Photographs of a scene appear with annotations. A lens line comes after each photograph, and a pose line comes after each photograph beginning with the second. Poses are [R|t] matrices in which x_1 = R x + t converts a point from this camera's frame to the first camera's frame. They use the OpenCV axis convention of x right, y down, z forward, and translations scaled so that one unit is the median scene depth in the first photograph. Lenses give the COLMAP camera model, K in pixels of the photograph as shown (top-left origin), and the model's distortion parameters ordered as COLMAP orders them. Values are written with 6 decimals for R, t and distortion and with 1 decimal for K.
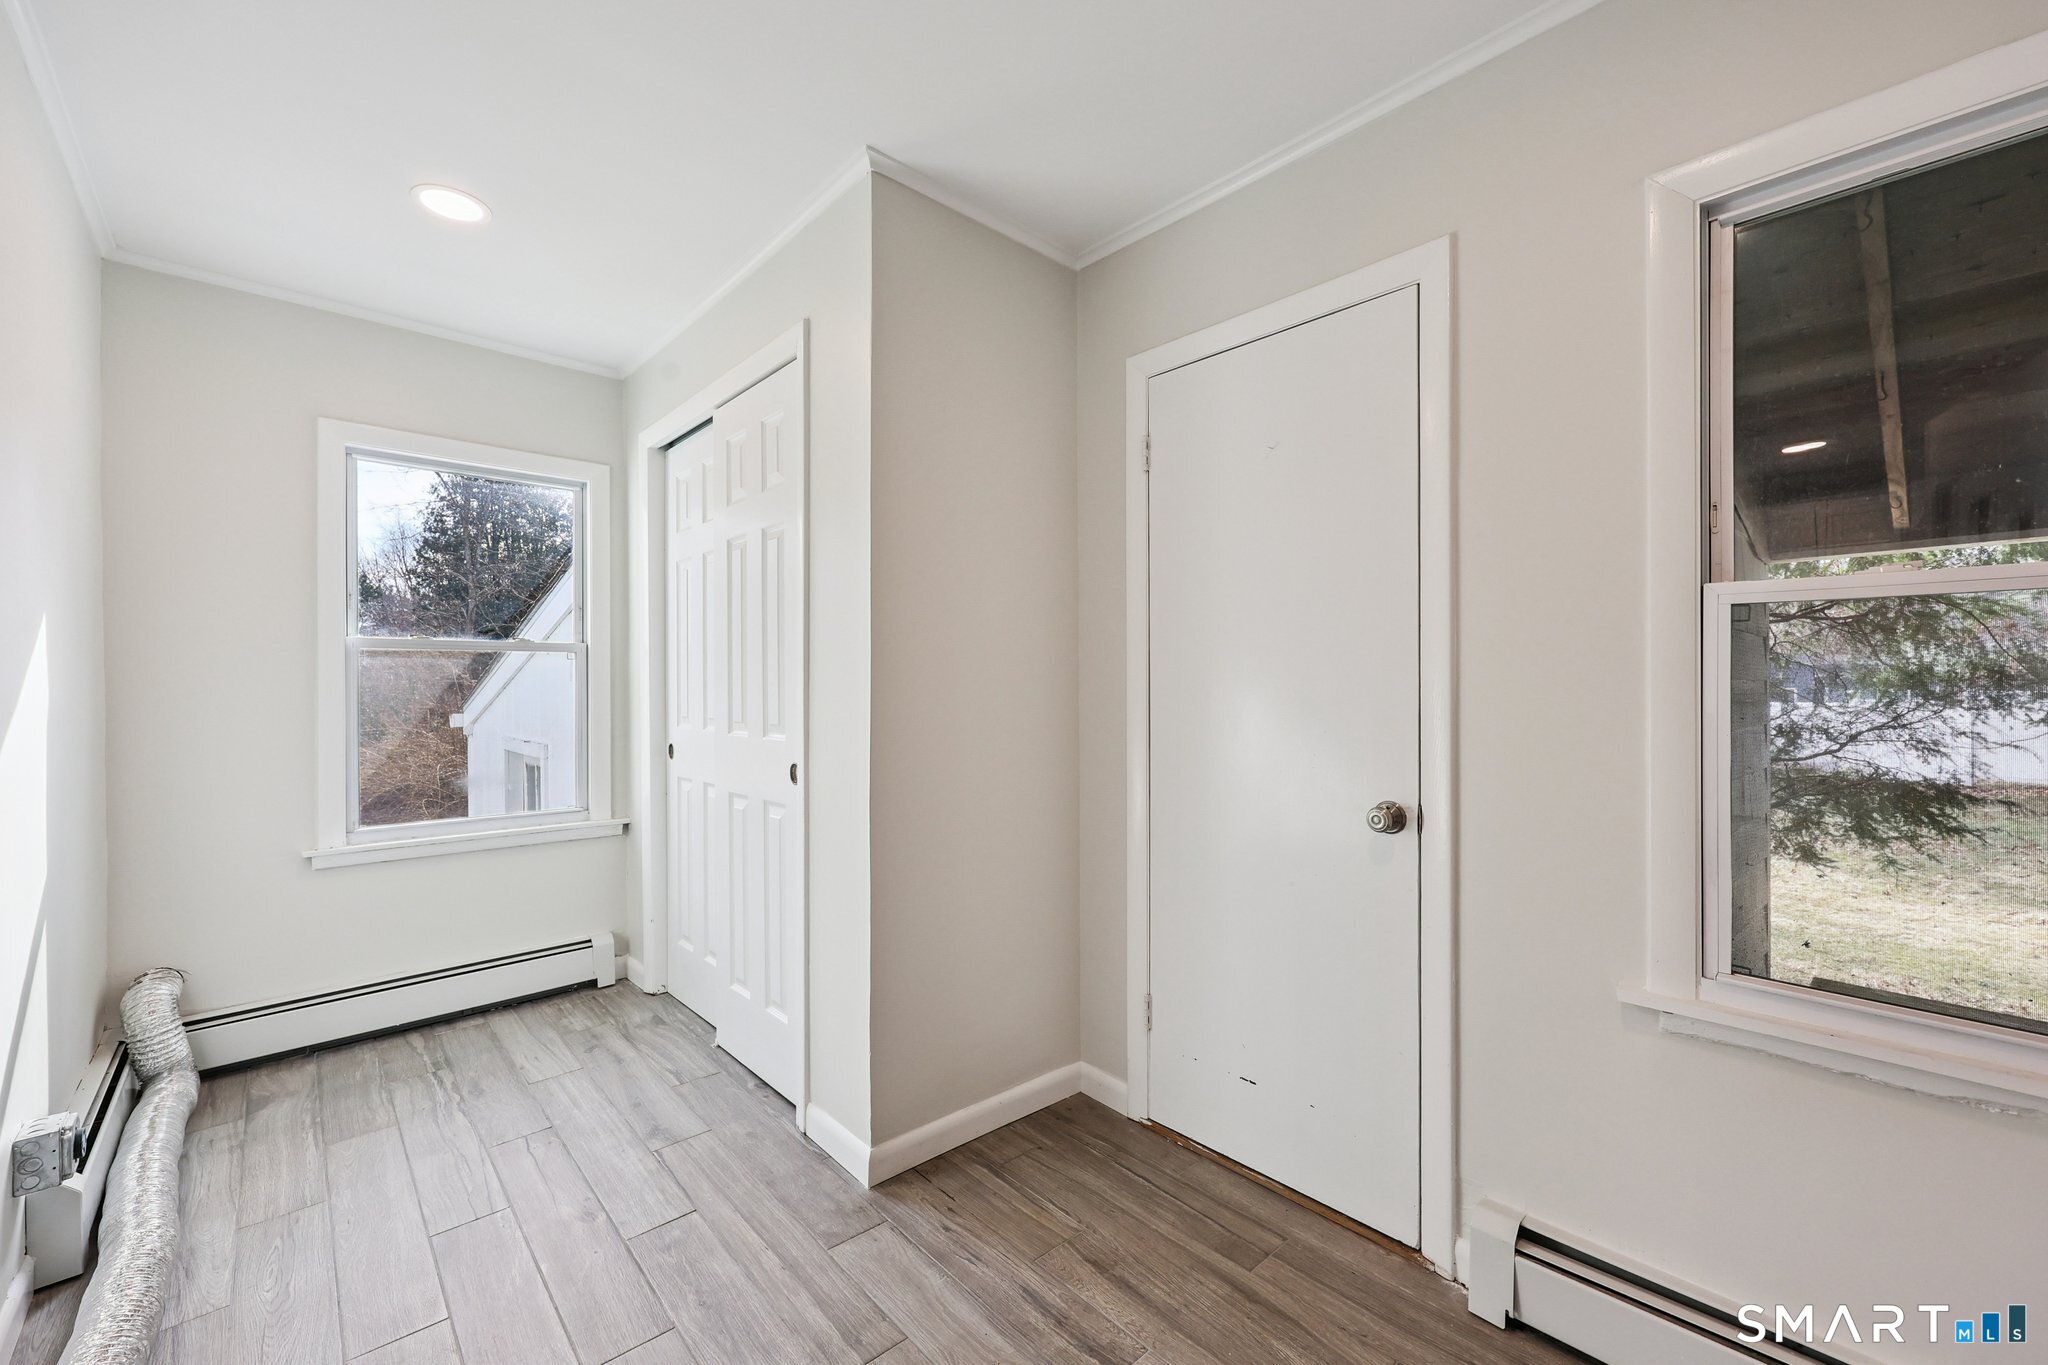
lens RADIAL K [[832.4, 0, 1040.6], [0, 832.4, 681.6], [0, 0, 1]] dist [0.001454, -0.000107]
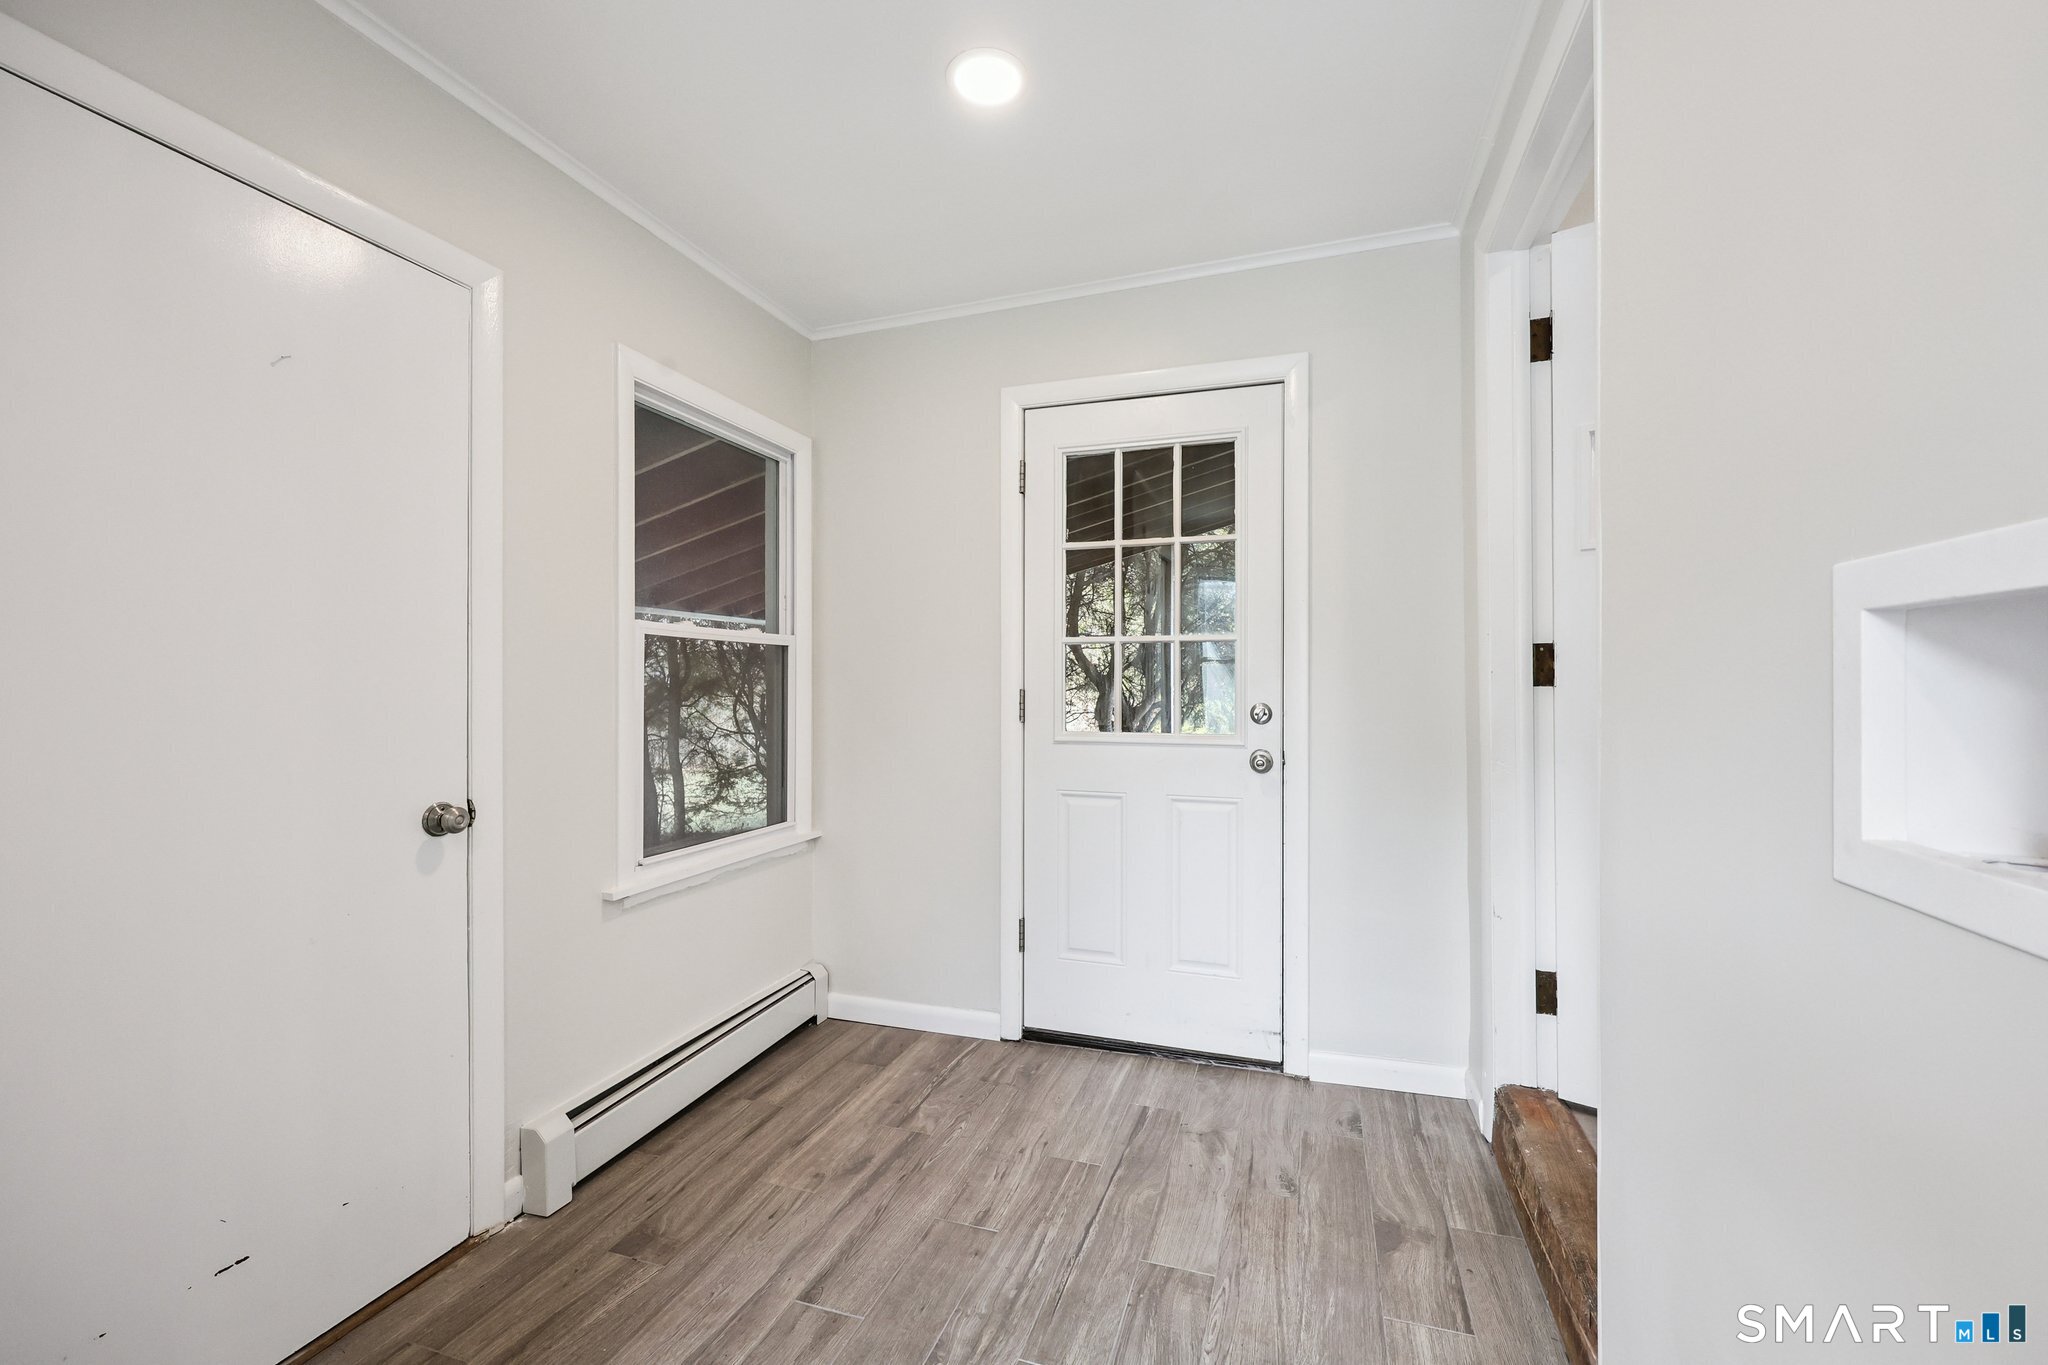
lens RADIAL K [[832.4, 0, 1040.6], [0, 832.4, 681.6], [0, 0, 1]] dist [0.001454, -0.000107]
pose [[-0.481834, -0.005512, 0.876245, -0.849446], [0.001792, 0.999972, 0.007275, -0.009640], [-0.876261, 0.005075, -0.481811, 0.948835]]
